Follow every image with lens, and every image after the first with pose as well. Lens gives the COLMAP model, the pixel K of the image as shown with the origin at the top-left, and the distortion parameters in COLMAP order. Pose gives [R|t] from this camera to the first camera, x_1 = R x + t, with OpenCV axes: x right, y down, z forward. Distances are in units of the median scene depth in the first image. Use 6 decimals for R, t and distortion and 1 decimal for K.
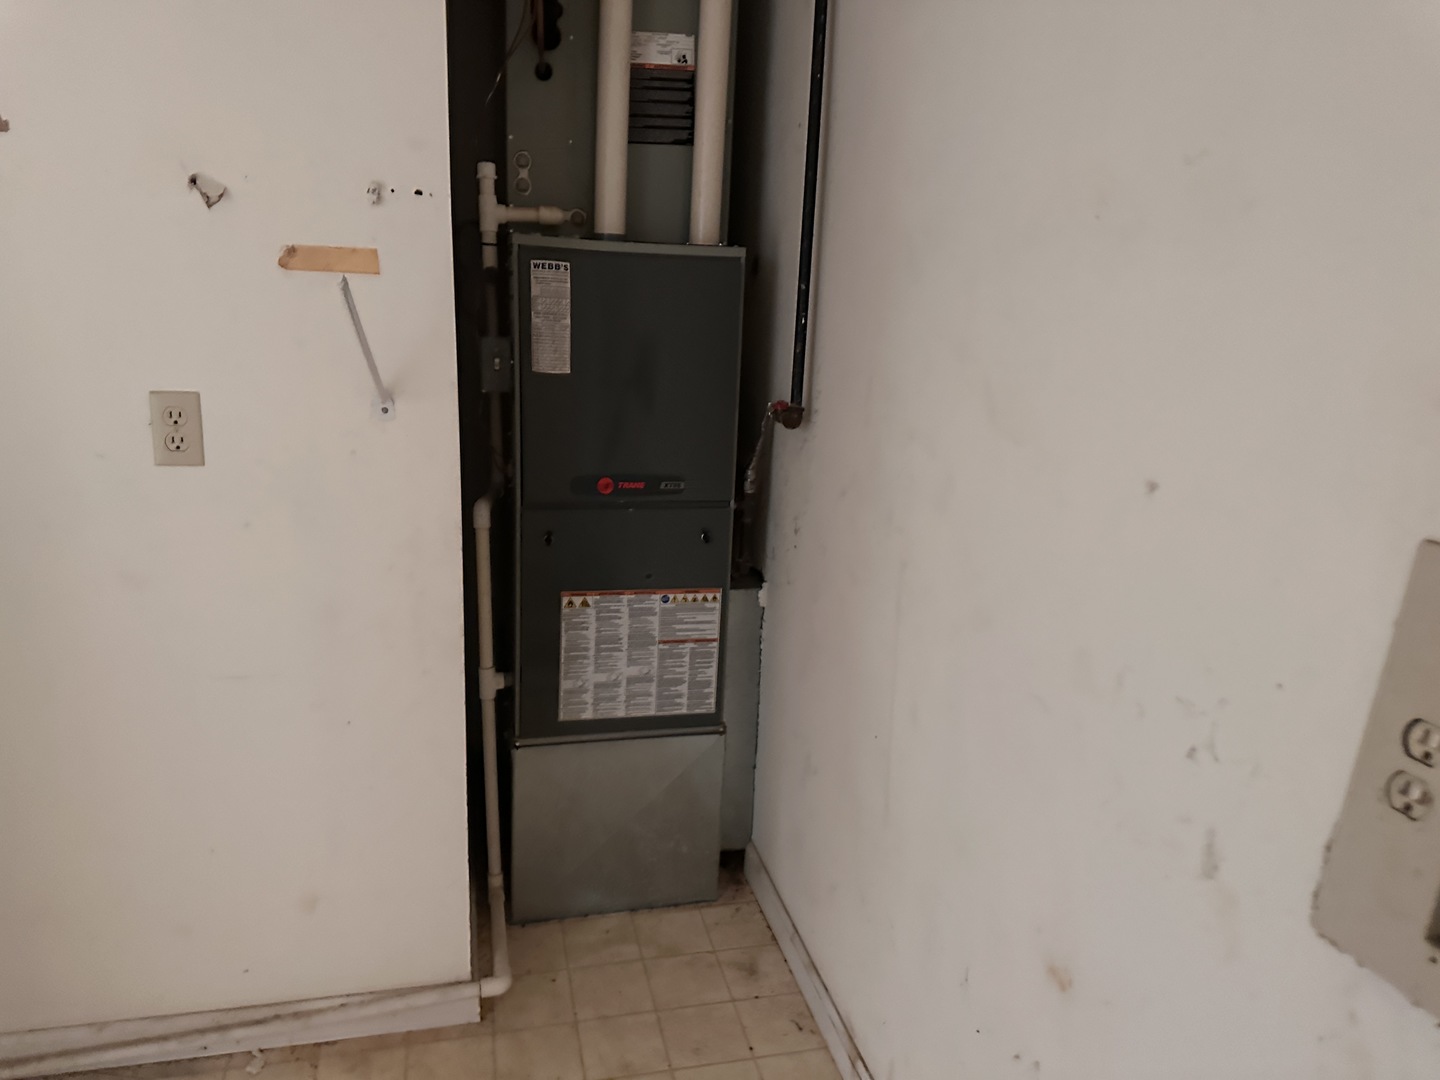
lens RADIAL K [[1007.6, 0, 720.0], [0, 1007.6, 540.0], [0, 0, 1]] dist [0.184187, -0.317726]
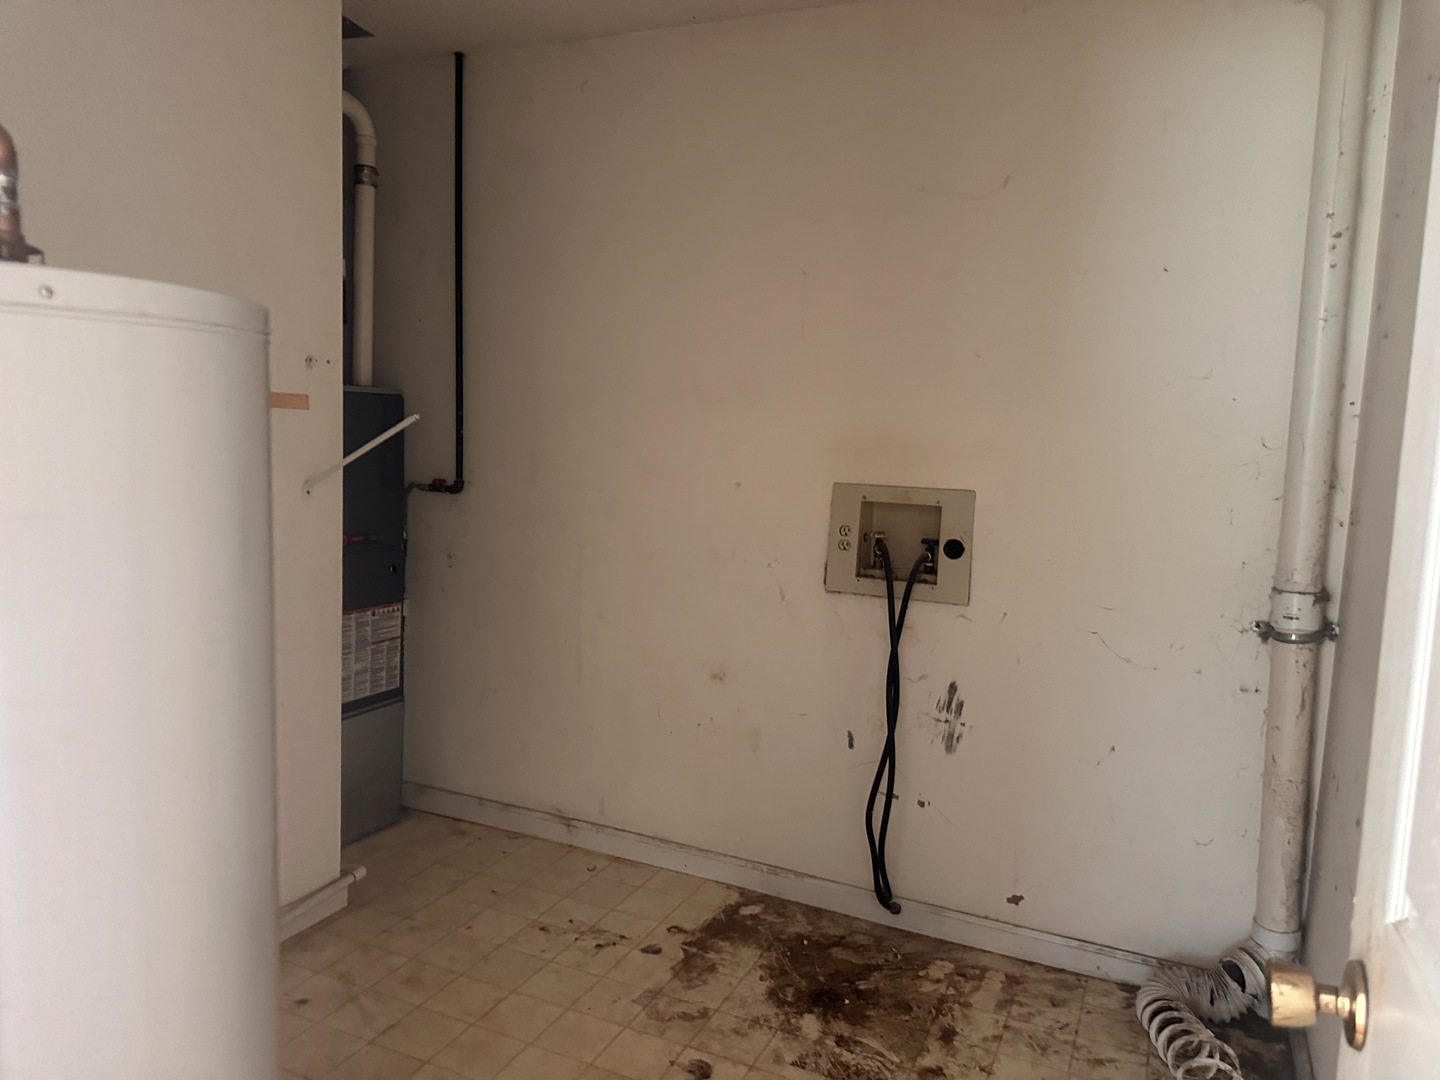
lens RADIAL K [[1007.6, 0, 720.0], [0, 1007.6, 540.0], [0, 0, 1]] dist [0.184187, -0.317726]
pose [[0.611353, -0.100754, 0.784918, -0.926357], [0.182409, 0.983094, -0.015882, 0.068890], [-0.770048, 0.152885, 0.619397, -0.364338]]
